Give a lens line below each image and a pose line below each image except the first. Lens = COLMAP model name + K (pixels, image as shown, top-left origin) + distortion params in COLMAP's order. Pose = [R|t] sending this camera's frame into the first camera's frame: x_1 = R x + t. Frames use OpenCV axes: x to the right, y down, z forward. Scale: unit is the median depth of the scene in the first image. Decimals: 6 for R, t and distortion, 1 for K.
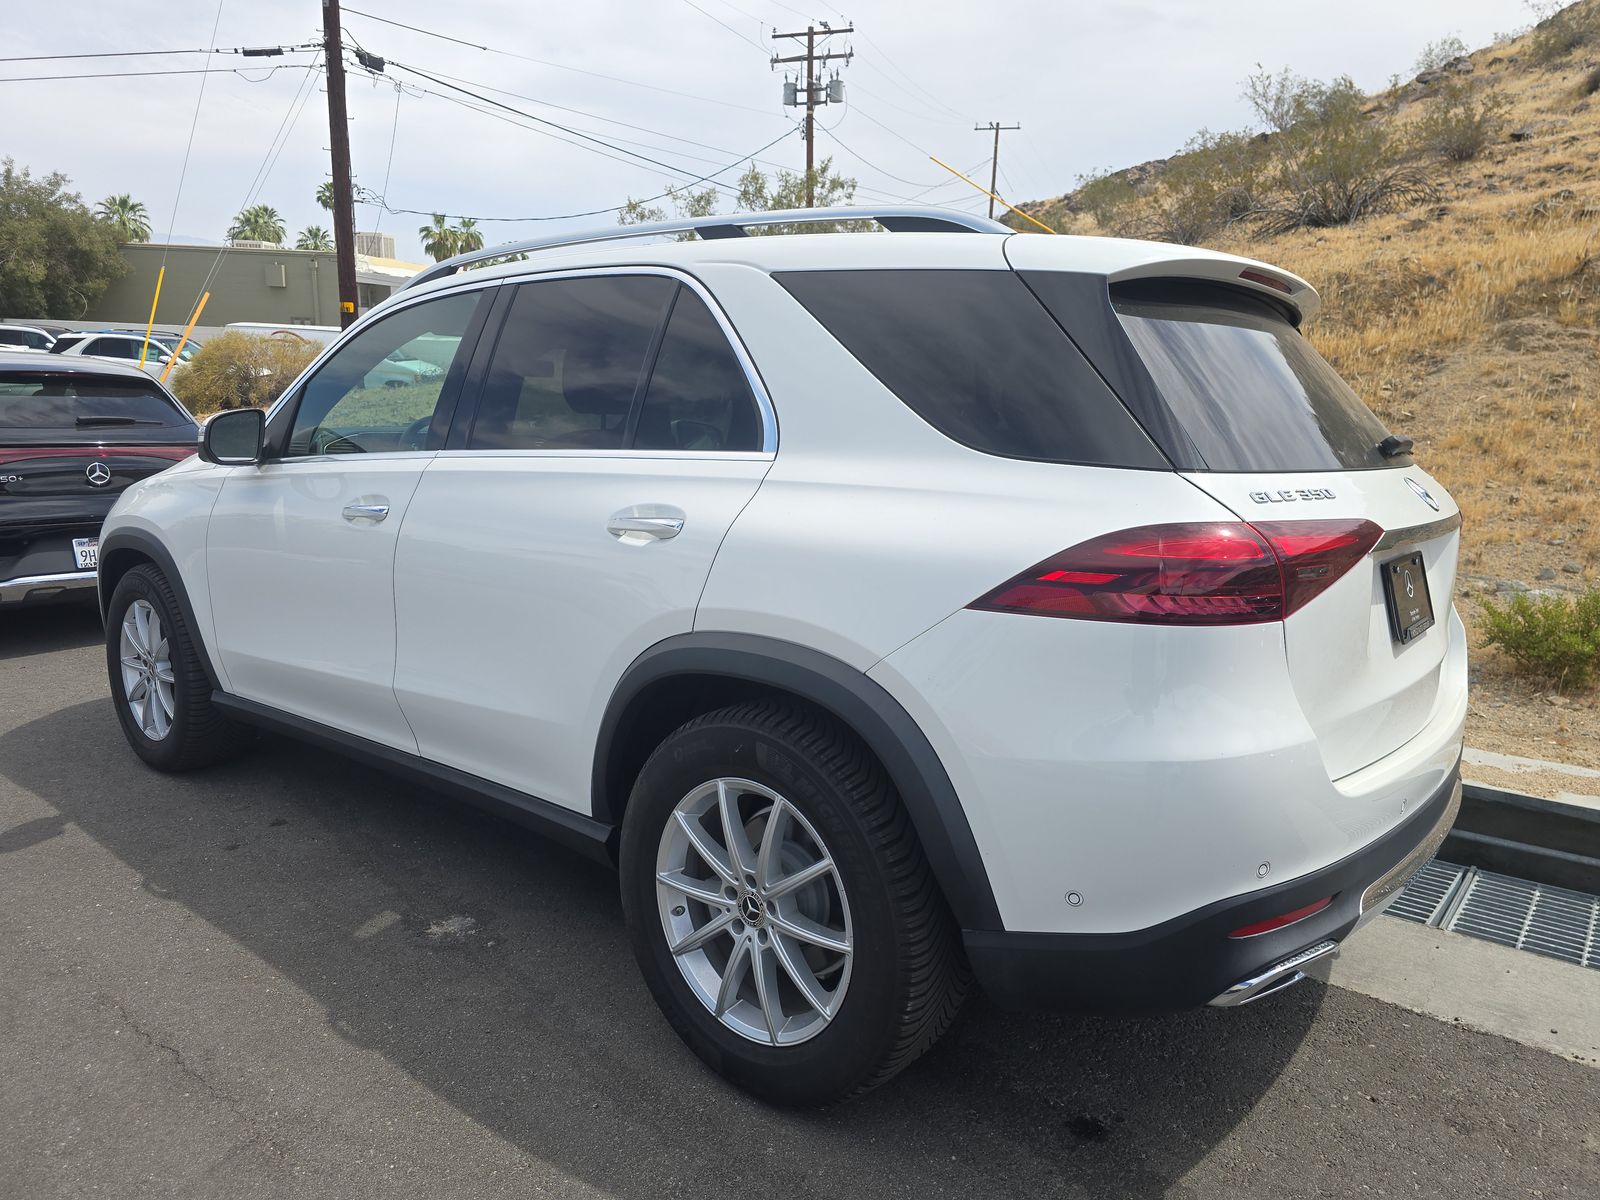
lens RADIAL K [[1118.4, 0, 799.2], [0, 1118.4, 597.8], [0, 0, 1]] dist [0.013142, -0.015059]
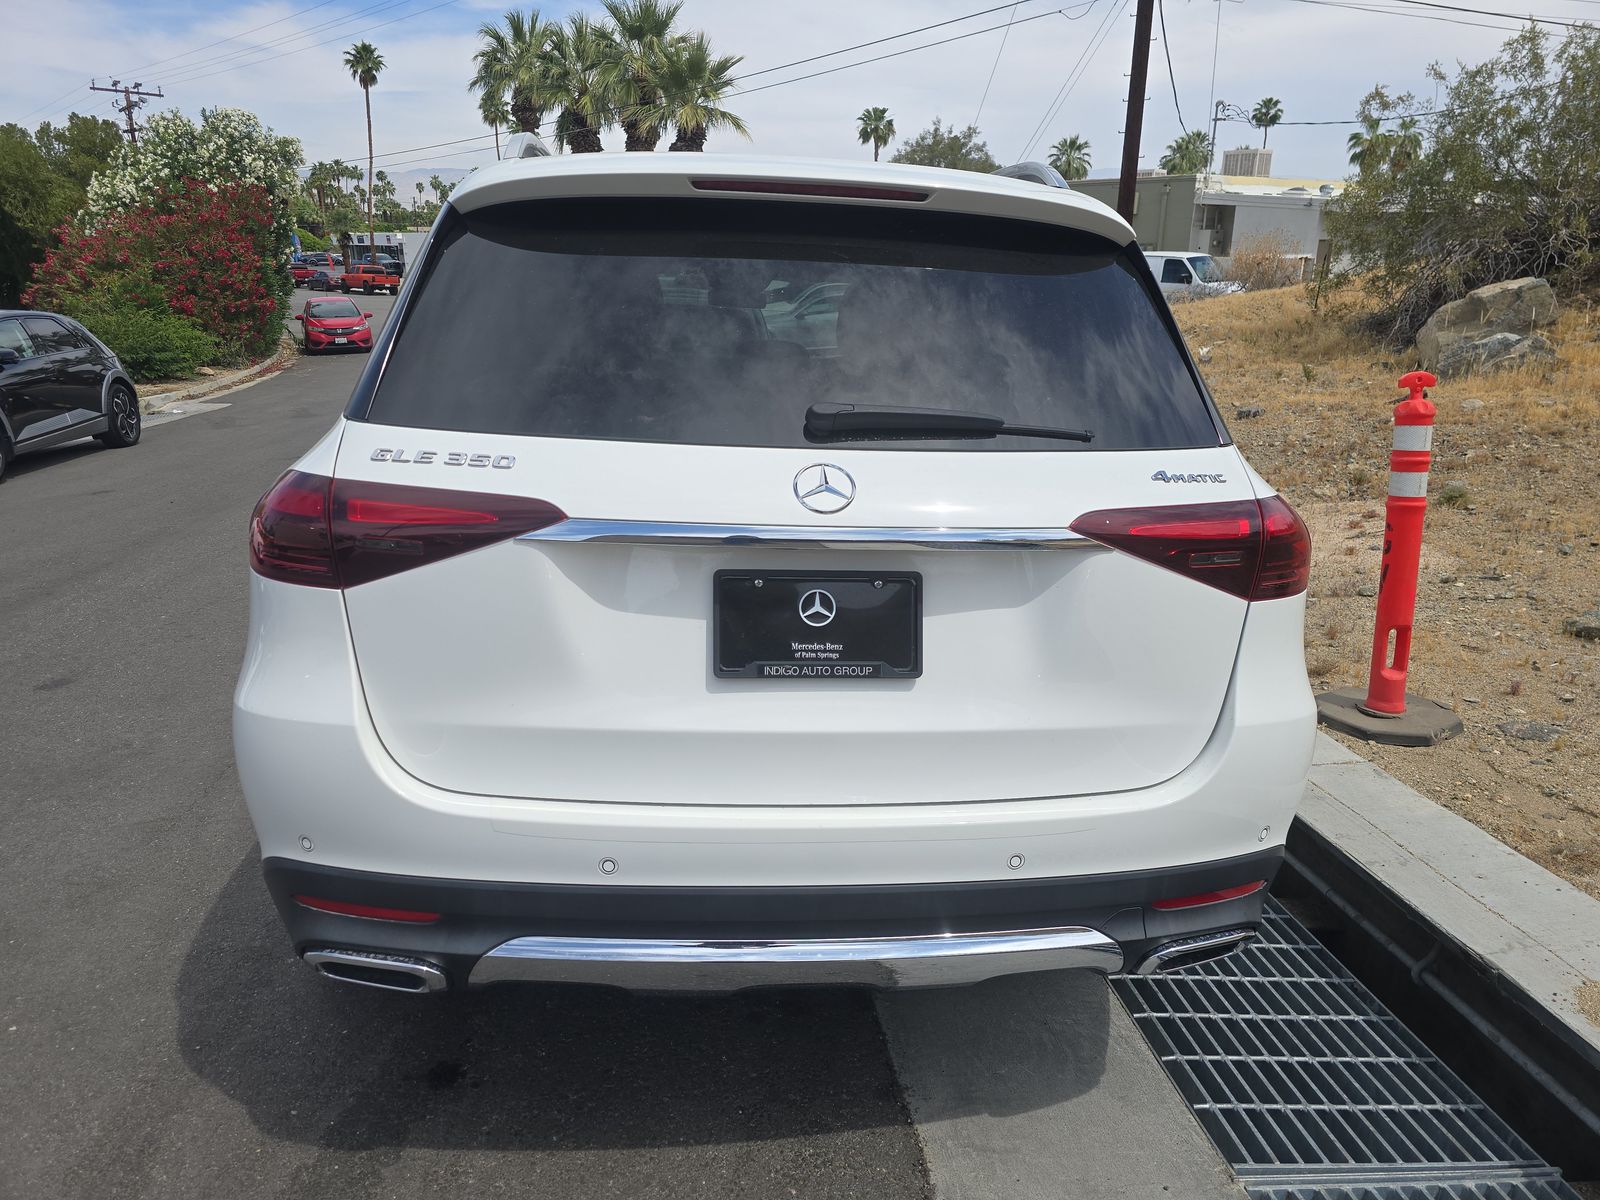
lens RADIAL K [[1118.4, 0, 805.8], [0, 1118.4, 604.9], [0, 0, 1]] dist [0.013142, -0.015059]
pose [[0.695377, 0.178682, -0.696078, 0.066998], [-0.128669, 0.983901, 0.124026, -0.006563], [0.707033, 0.003318, 0.707173, 0.031139]]
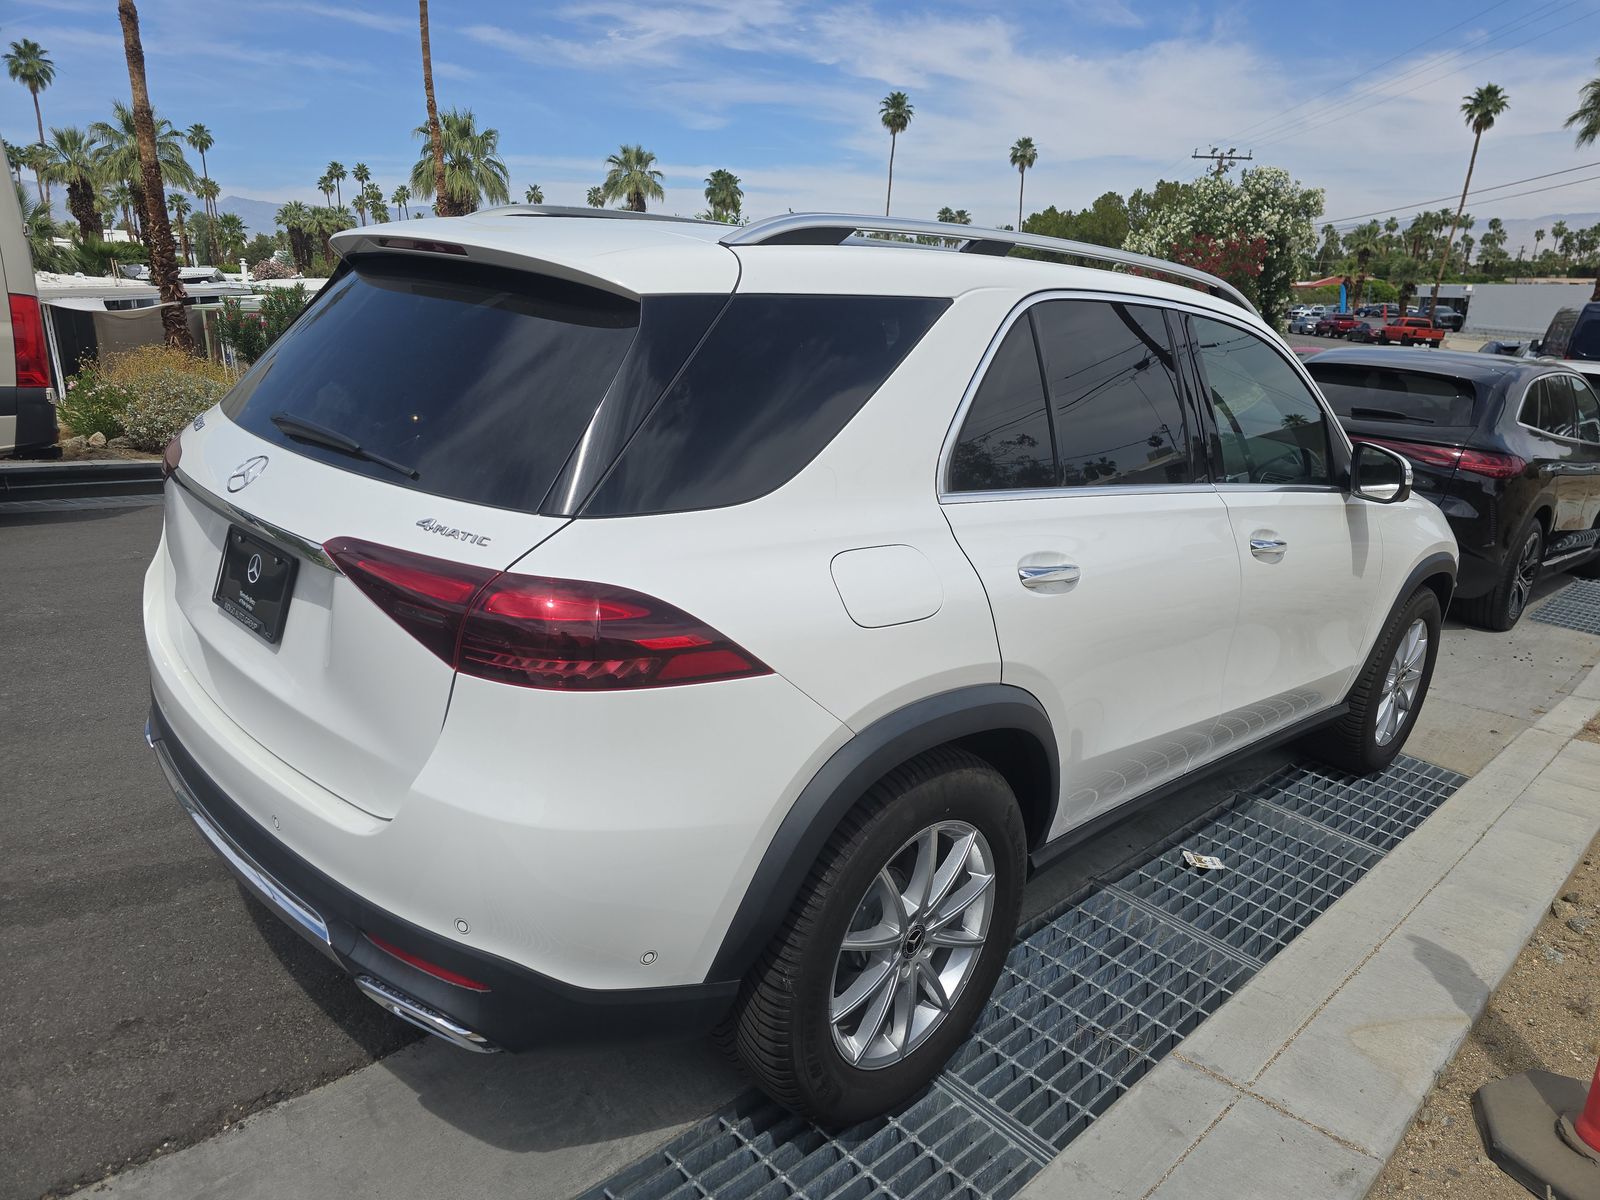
lens RADIAL K [[1118.4, 0, 809.3], [0, 1118.4, 601.3], [0, 0, 1]] dist [0.013142, -0.015059]
pose [[-0.146829, 0.224180, -0.963423, 0.088580], [-0.238148, 0.937319, 0.254400, -0.021371], [0.960066, 0.266791, -0.084237, 0.097993]]
